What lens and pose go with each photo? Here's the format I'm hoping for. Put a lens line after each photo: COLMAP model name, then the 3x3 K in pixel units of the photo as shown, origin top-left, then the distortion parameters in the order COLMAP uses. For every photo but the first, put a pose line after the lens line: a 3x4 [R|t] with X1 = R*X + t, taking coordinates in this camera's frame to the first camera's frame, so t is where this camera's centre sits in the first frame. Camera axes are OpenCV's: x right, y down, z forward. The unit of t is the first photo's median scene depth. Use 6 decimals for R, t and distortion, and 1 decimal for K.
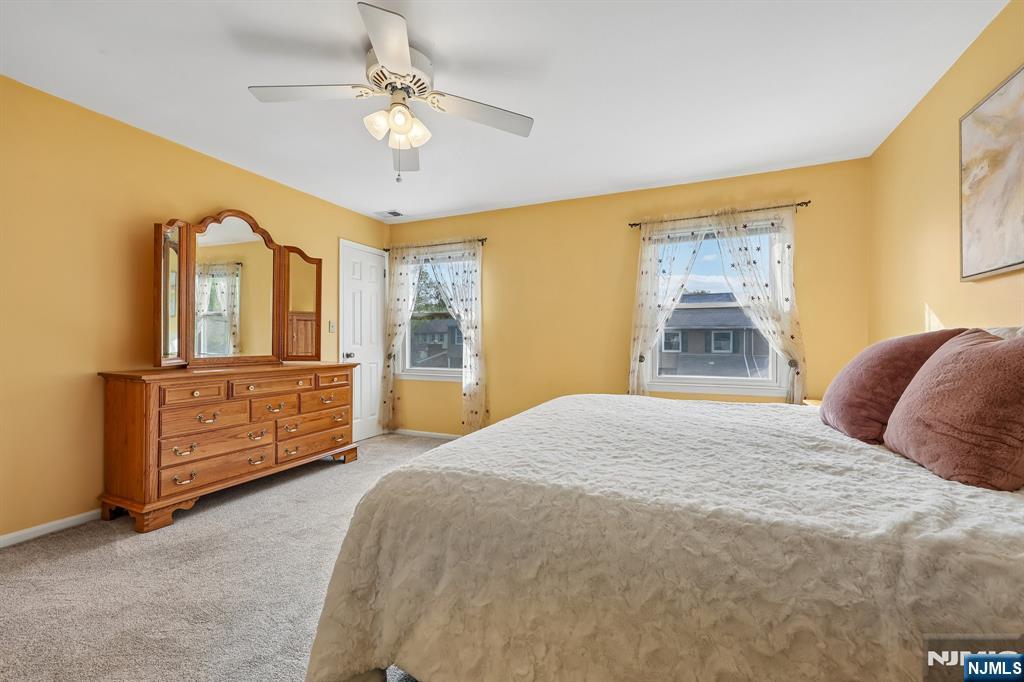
lens RADIAL K [[414.1, 0, 514.2], [0, 414.1, 339.5], [0, 0, 1]] dist [-0.001338, 0.000031]
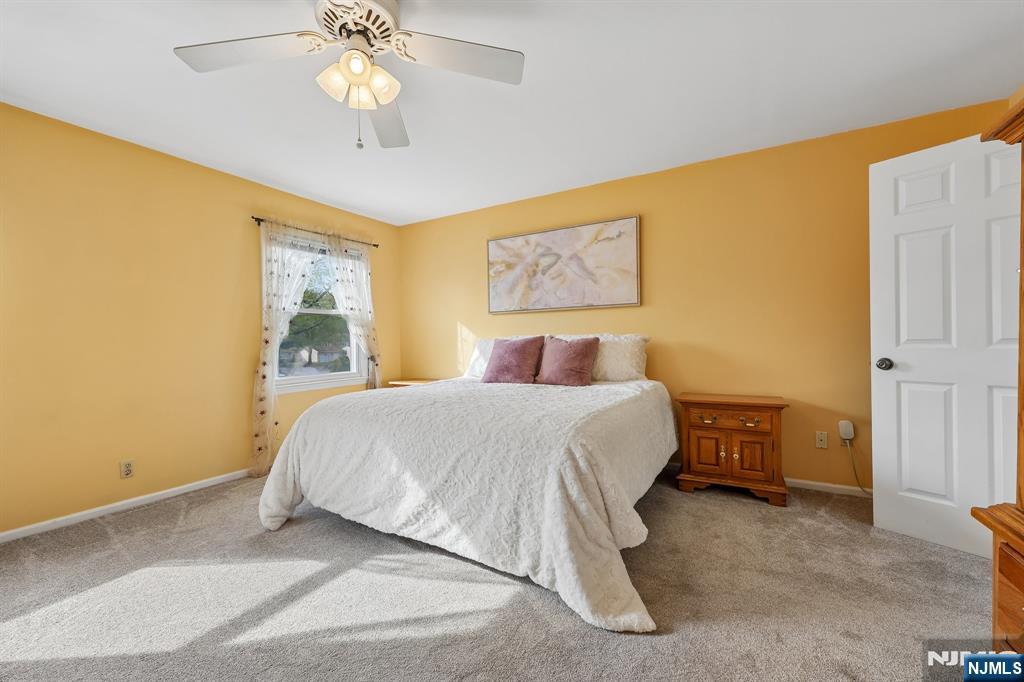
lens RADIAL K [[414.1, 0, 516.8], [0, 414.1, 341.4], [0, 0, 1]] dist [-0.001338, 0.000031]
pose [[0.093126, -0.006969, 0.995630, -0.650983], [0.011241, 0.999919, 0.005948, -0.002269], [-0.995591, 0.010638, 0.093196, 0.377453]]
